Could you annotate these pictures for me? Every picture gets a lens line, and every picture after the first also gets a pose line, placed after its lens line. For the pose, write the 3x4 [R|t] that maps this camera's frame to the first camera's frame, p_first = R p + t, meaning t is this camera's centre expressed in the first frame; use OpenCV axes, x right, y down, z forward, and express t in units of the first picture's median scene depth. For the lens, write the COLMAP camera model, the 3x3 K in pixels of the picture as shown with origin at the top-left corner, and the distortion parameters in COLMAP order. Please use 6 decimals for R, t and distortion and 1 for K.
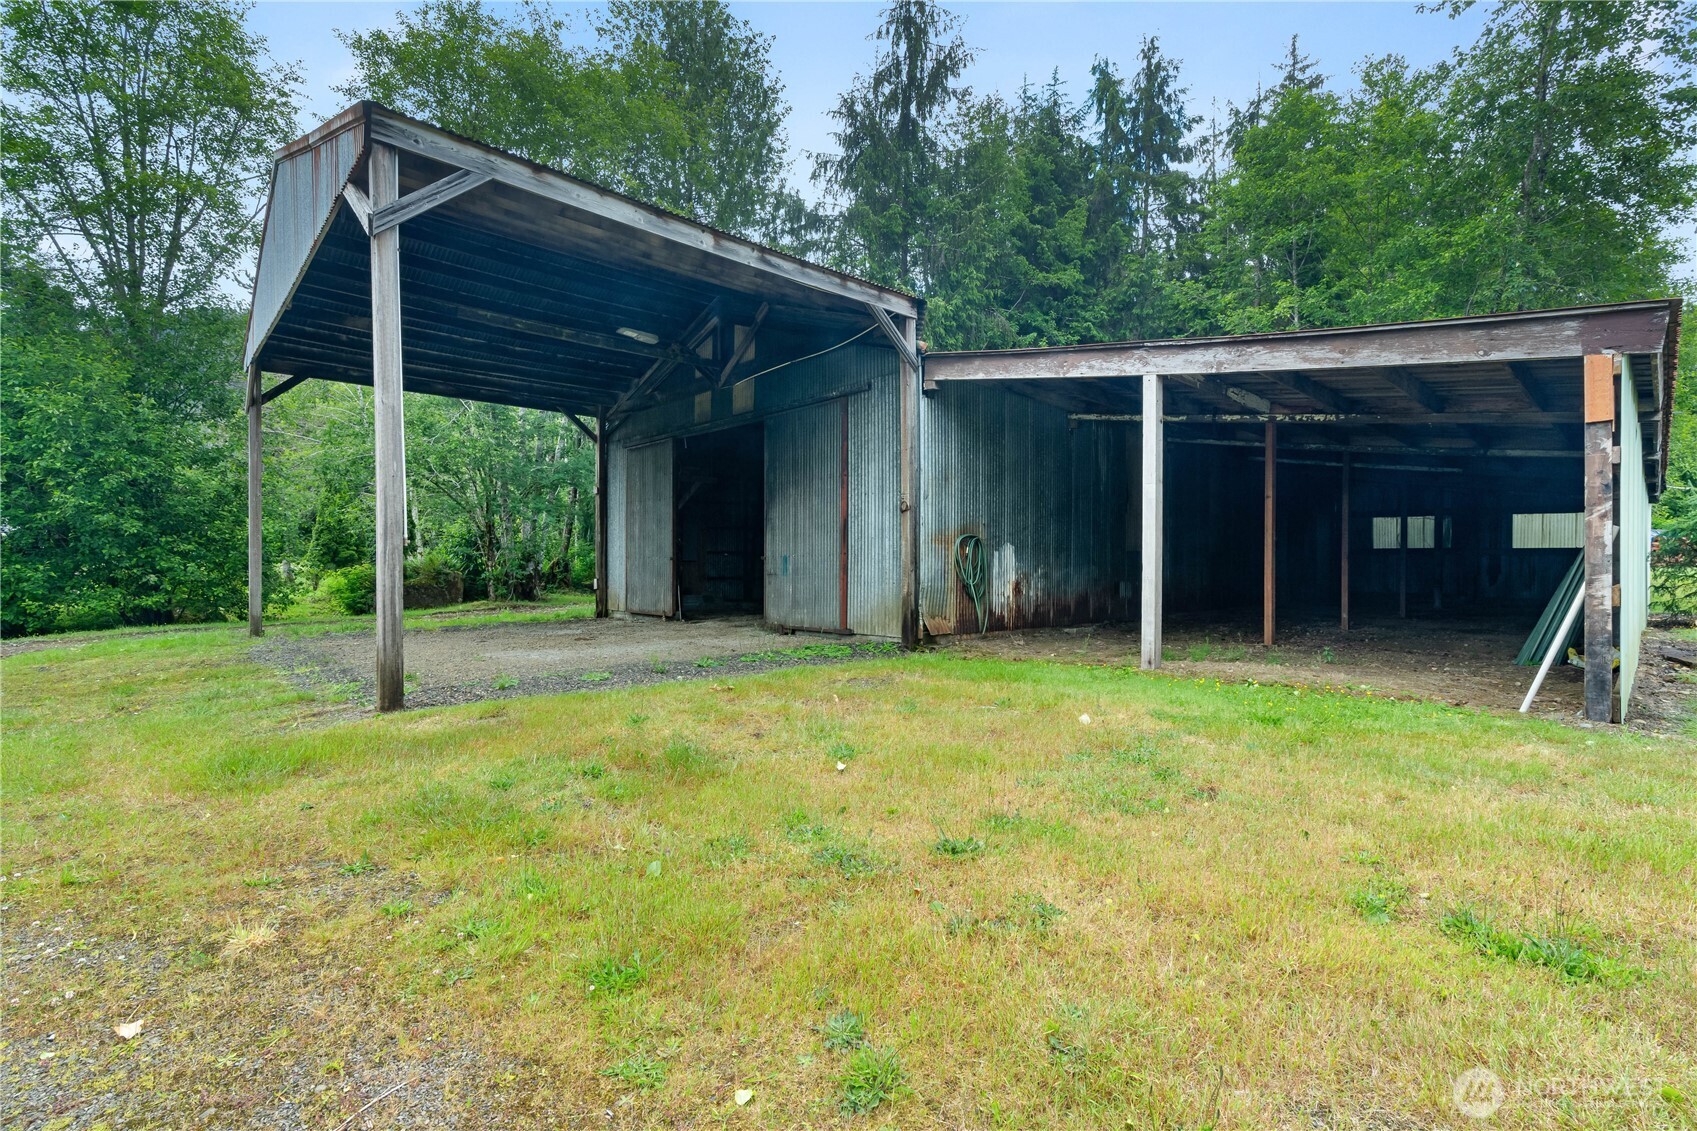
lens RADIAL K [[786.3, 0, 848.5], [0, 786.3, 565.5], [0, 0, 1]] dist [-0.000852, 0.000031]
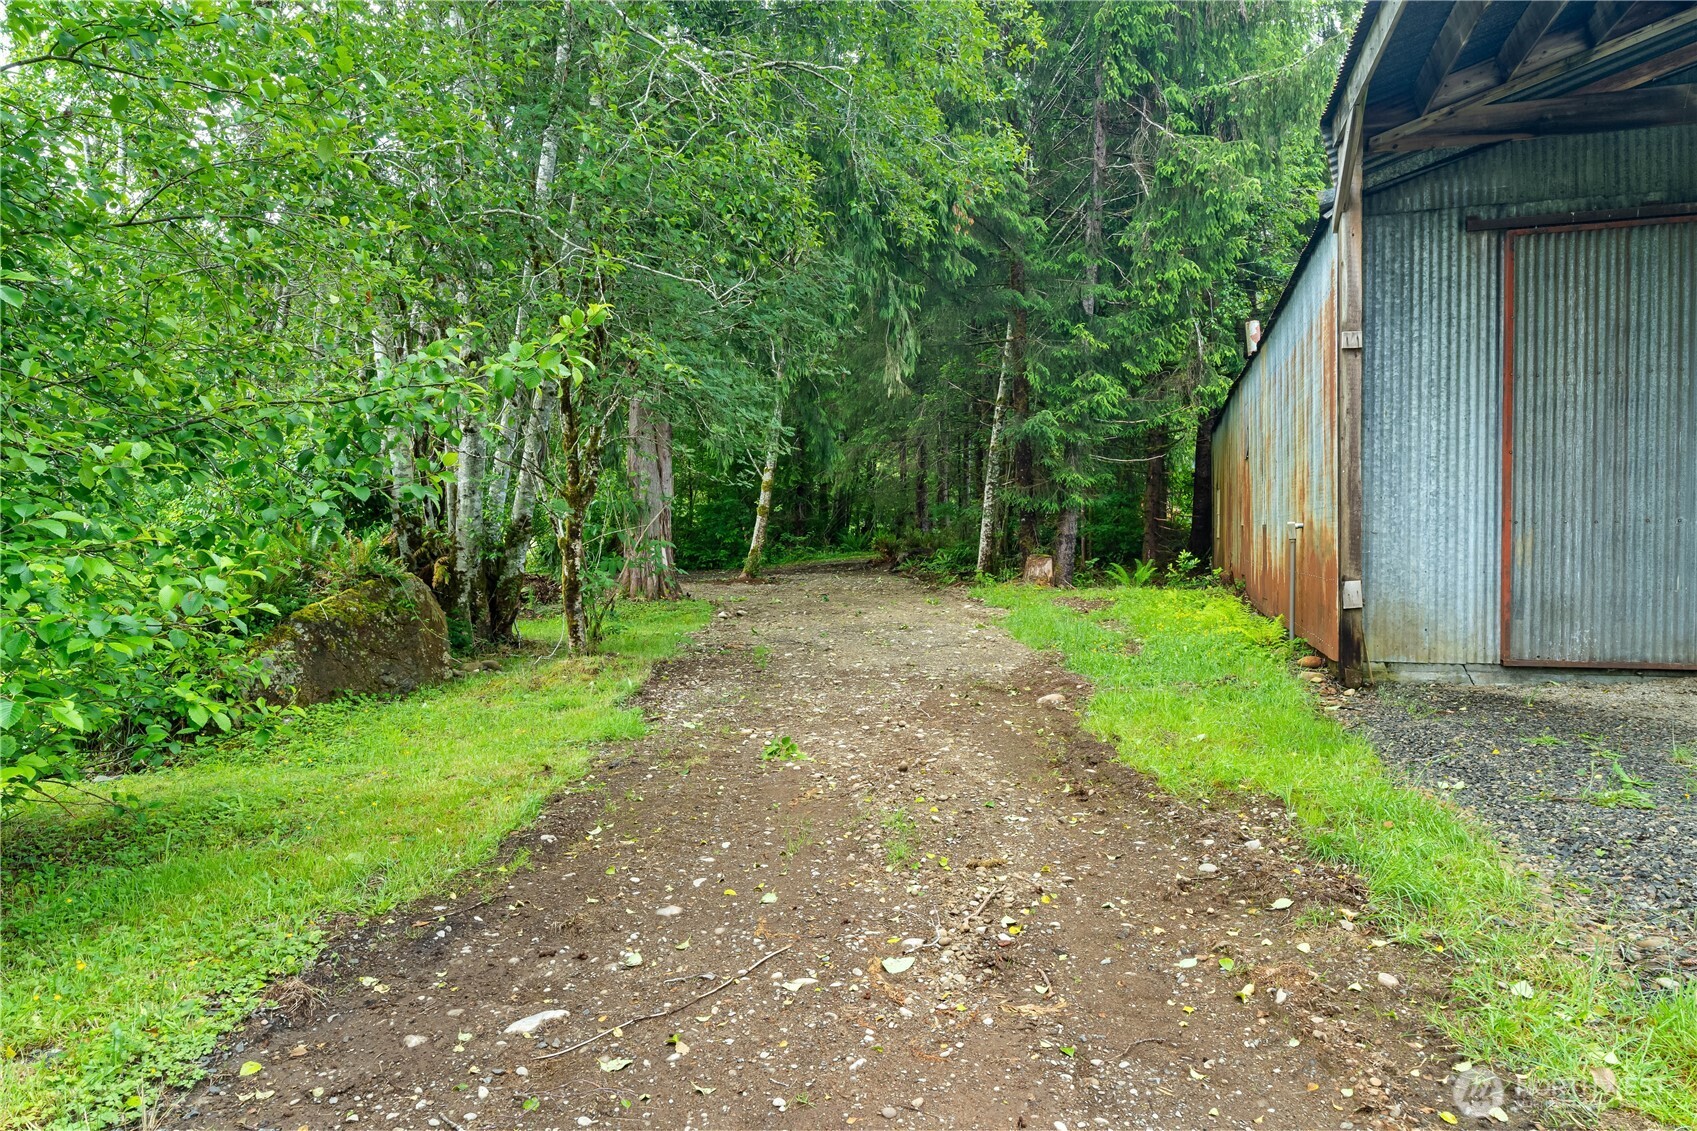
lens RADIAL K [[1118.5, 0, 848.5], [0, 1118.5, 565.5], [0, 0, 1]] dist [0.003818, 0.001756]
pose [[0.852503, -0.019413, 0.522362, -1.069702], [0.010184, 0.999737, 0.020534, -0.003649], [-0.522624, -0.012185, 0.852476, 0.909646]]
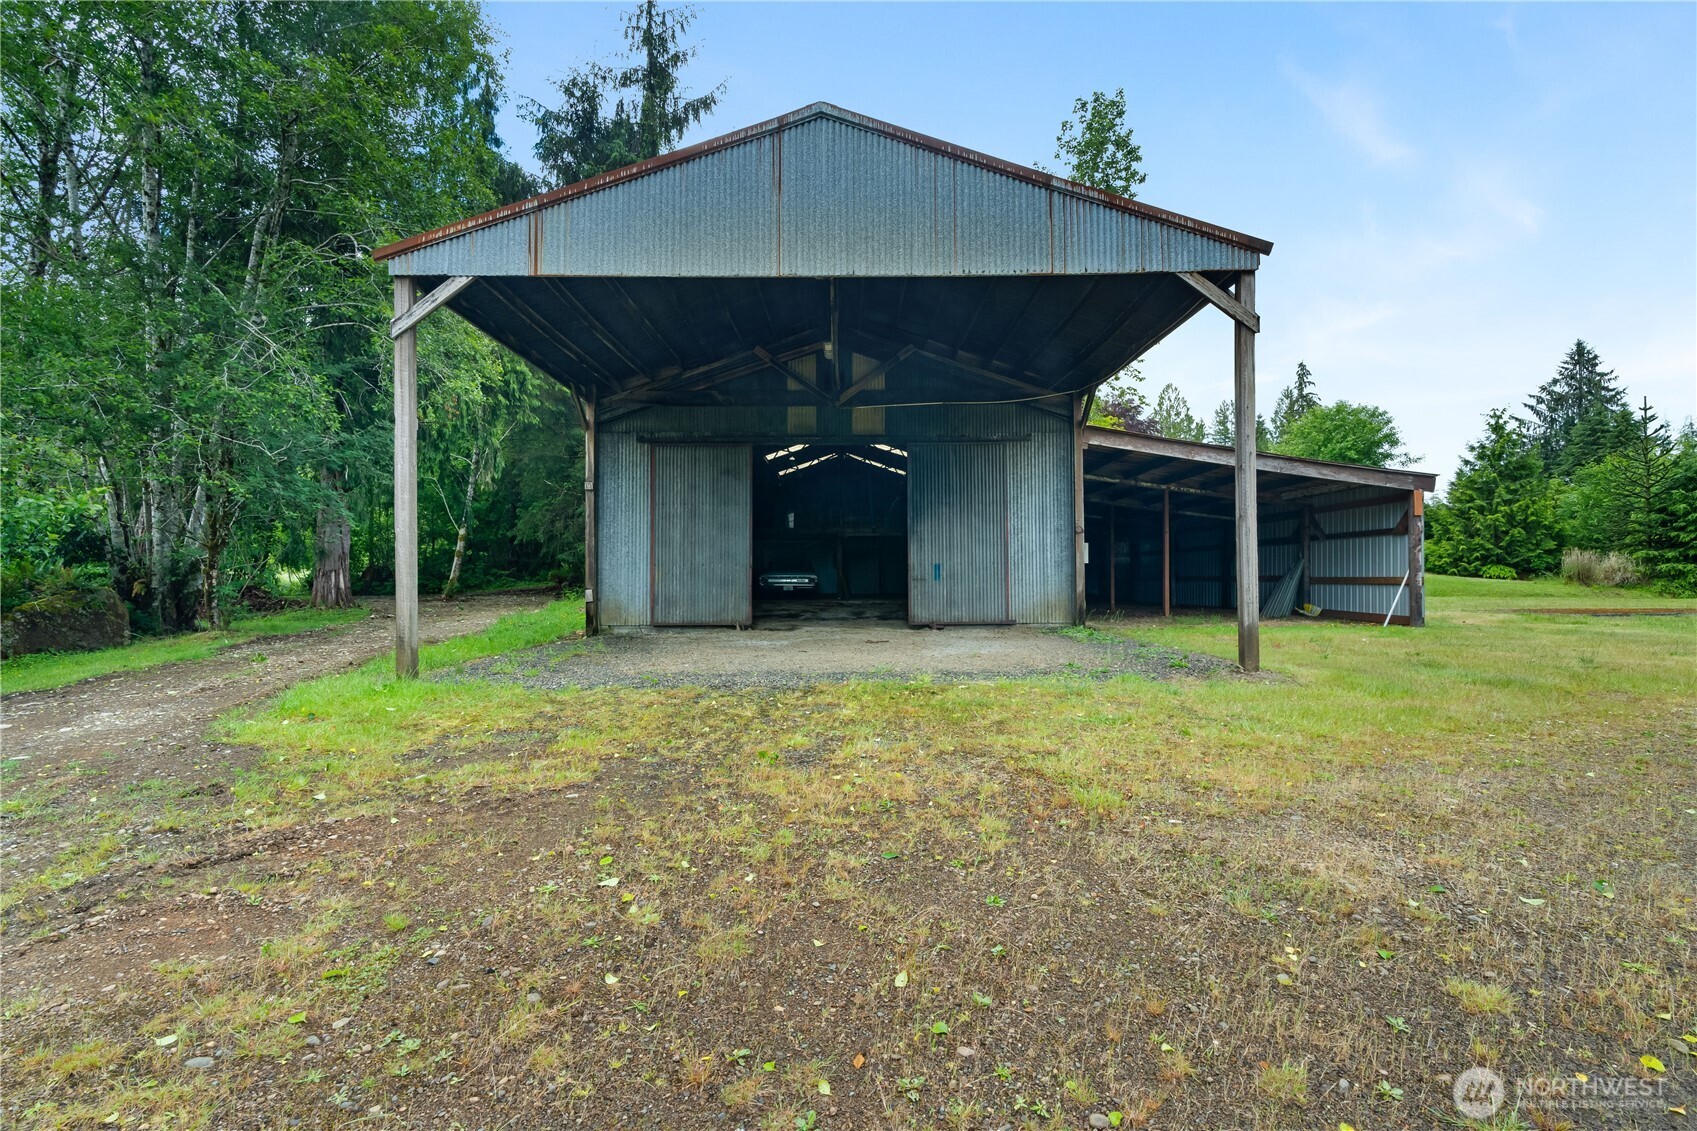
lens RADIAL K [[786.3, 0, 848.5], [0, 786.3, 565.5], [0, 0, 1]] dist [-0.000852, 0.000031]
pose [[0.669129, 0.006870, 0.743114, -1.027595], [0.004389, 0.999903, -0.013196, 0.005407], [-0.743133, 0.012091, 0.669035, 0.293138]]
